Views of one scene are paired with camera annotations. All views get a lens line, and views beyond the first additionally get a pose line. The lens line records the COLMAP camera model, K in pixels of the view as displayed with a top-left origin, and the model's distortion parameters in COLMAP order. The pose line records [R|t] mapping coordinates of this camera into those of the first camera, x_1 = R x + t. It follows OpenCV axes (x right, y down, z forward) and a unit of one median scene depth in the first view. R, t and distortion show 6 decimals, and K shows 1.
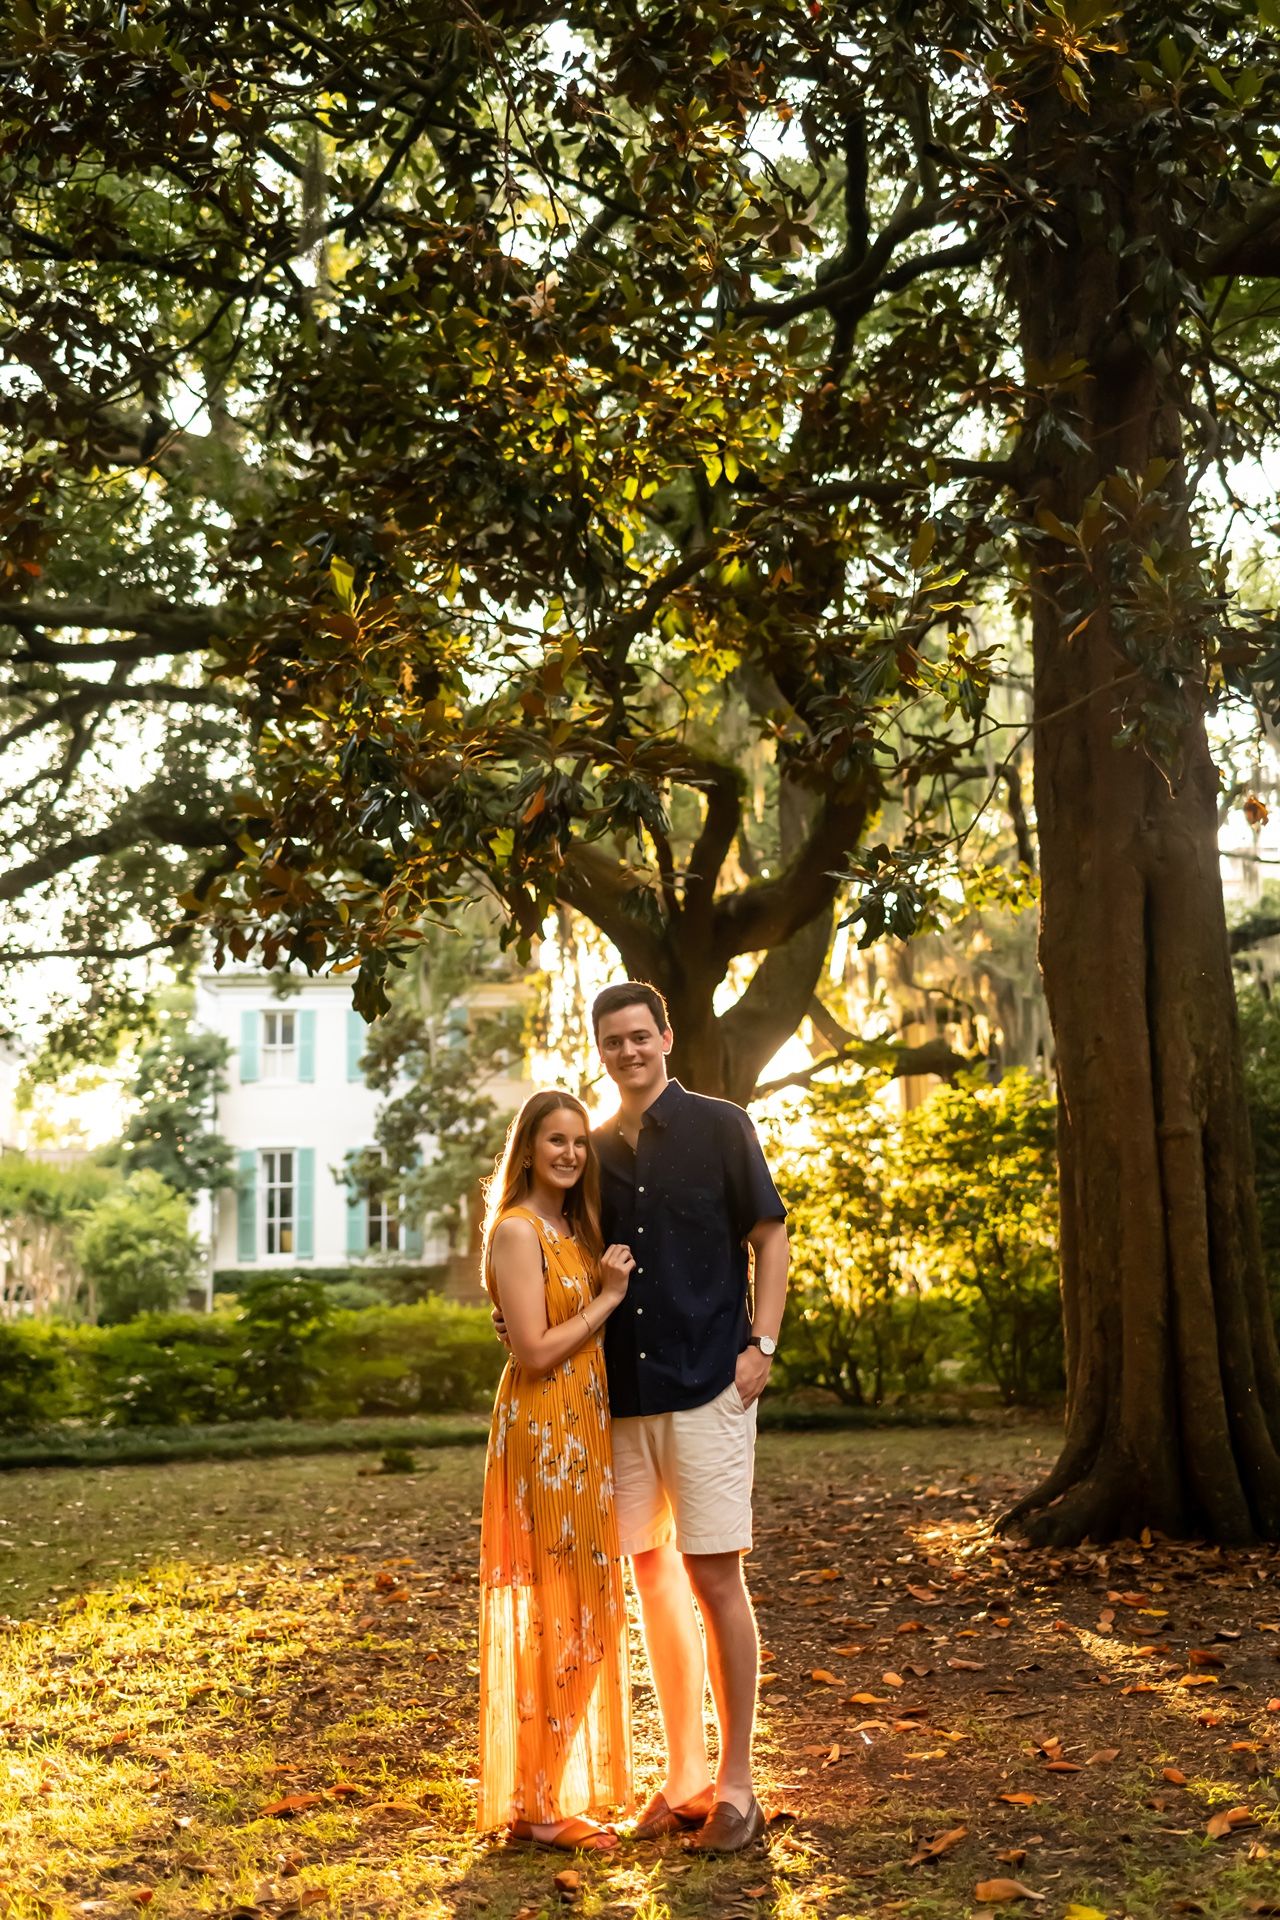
lens RADIAL K [[1977.4, 0, 637.1], [0, 1977.4, 903.4], [0, 0, 1]] dist [0.004590, -0.001826]
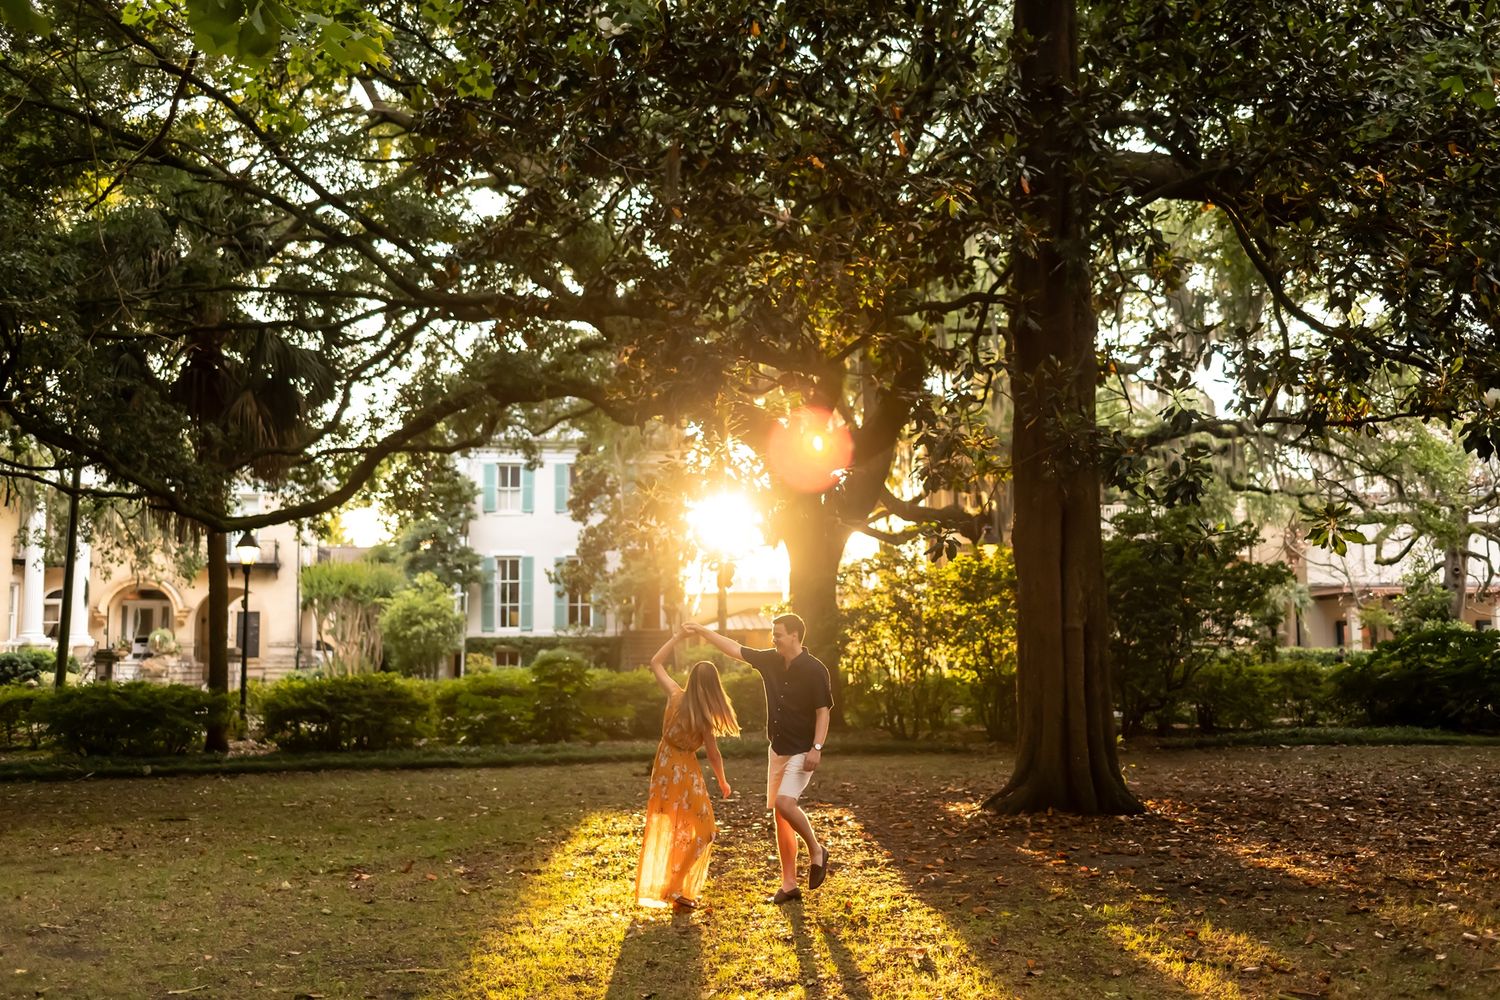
lens RADIAL K [[1464.6, 0, 751.0], [0, 1464.6, 467.4], [0, 0, 1]] dist [-0.006729, 0.010674]
pose [[0.999709, 0.018688, 0.015260, -0.037281], [-0.019770, 0.997053, 0.074125, -0.060776], [-0.013829, -0.074405, 0.997132, -0.205062]]
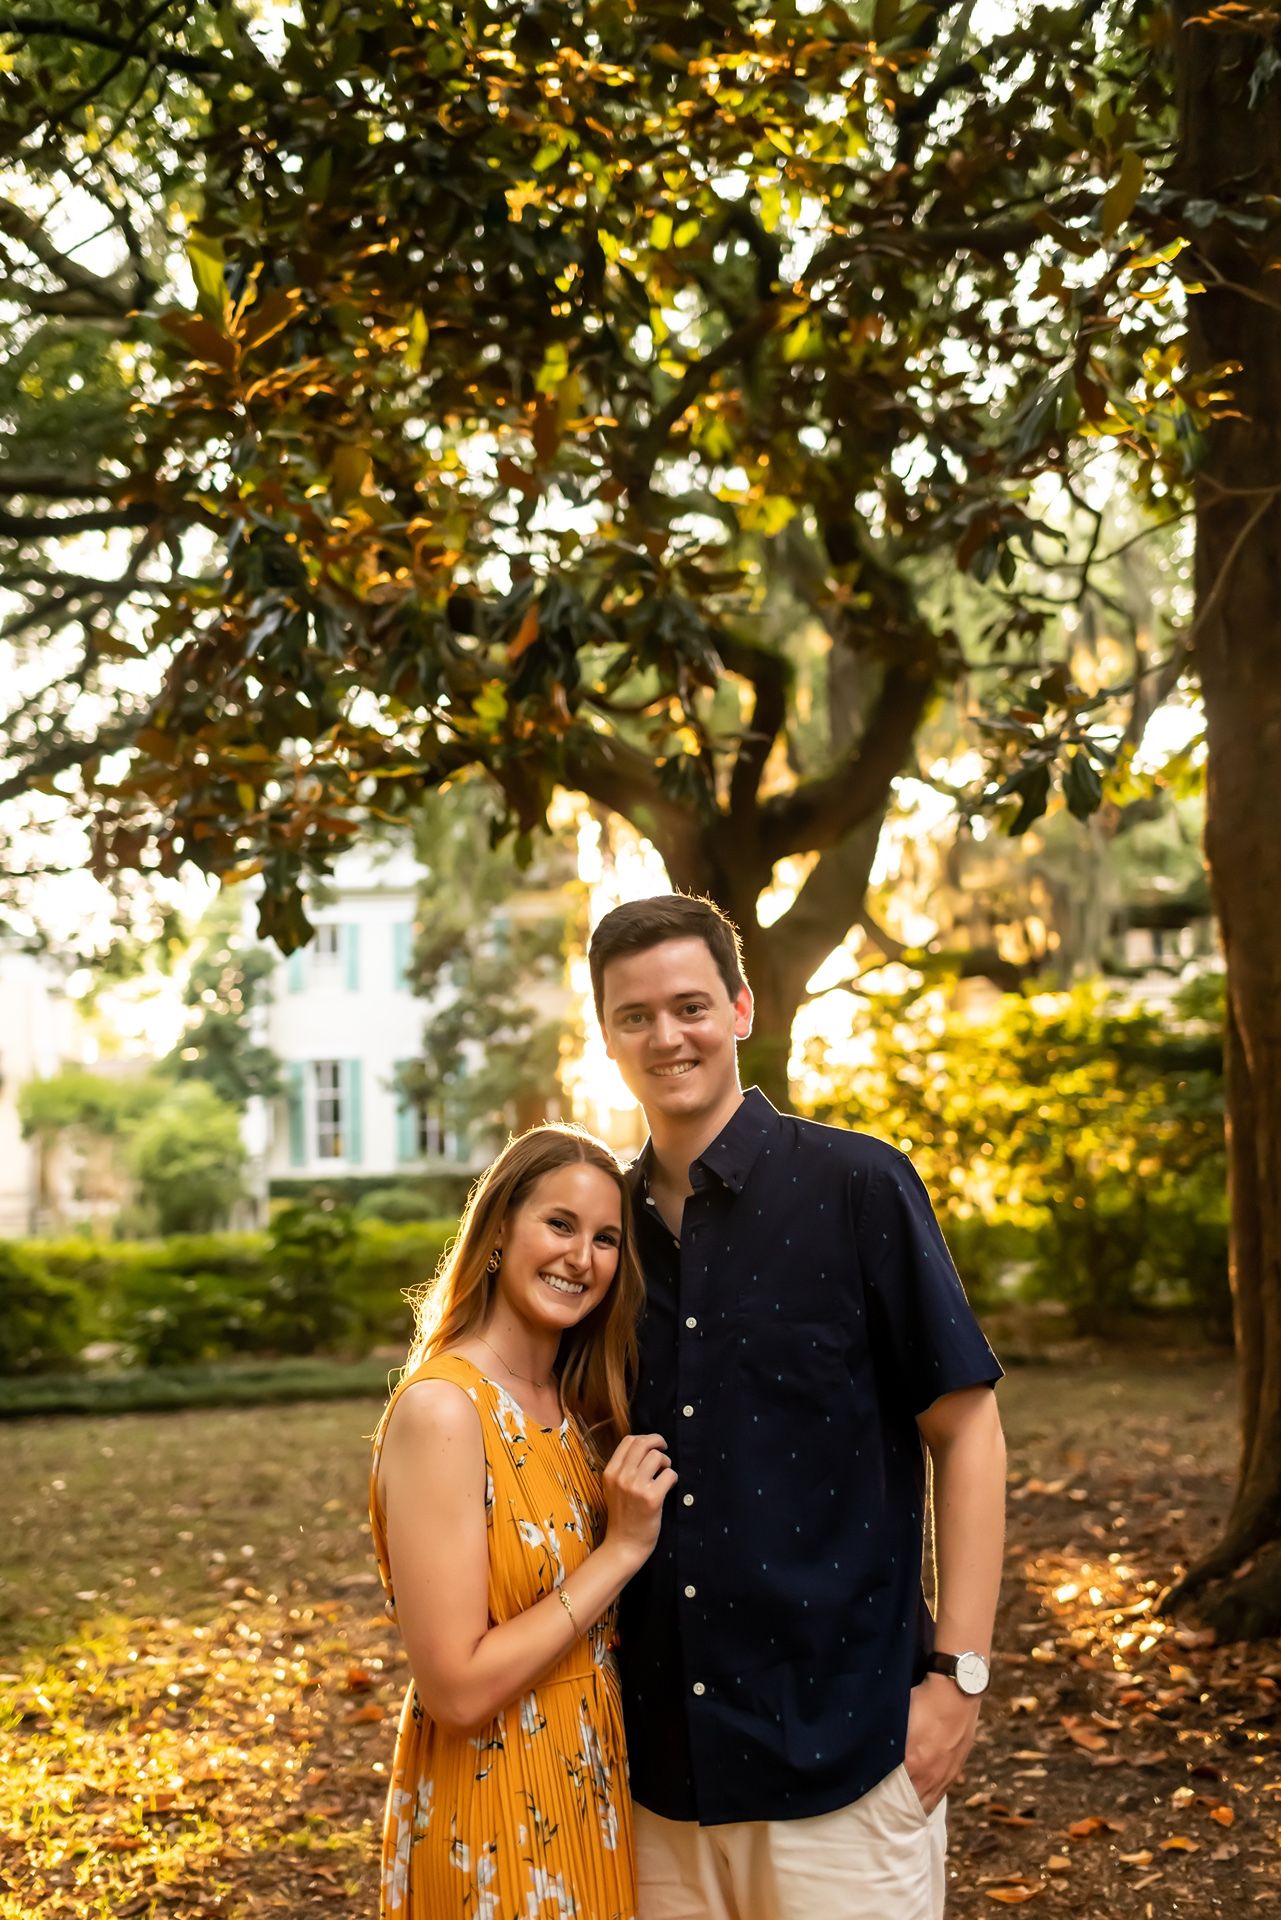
lens RADIAL K [[1874.7, 0, 640.5], [0, 1874.7, 960.0], [0, 0, 1]] dist [-0.006729, 0.010674]
pose [[0.999710, -0.011606, -0.021115, -0.000022], [0.013203, 0.996932, 0.077155, 0.004192], [0.020155, -0.077411, 0.996796, 0.106481]]
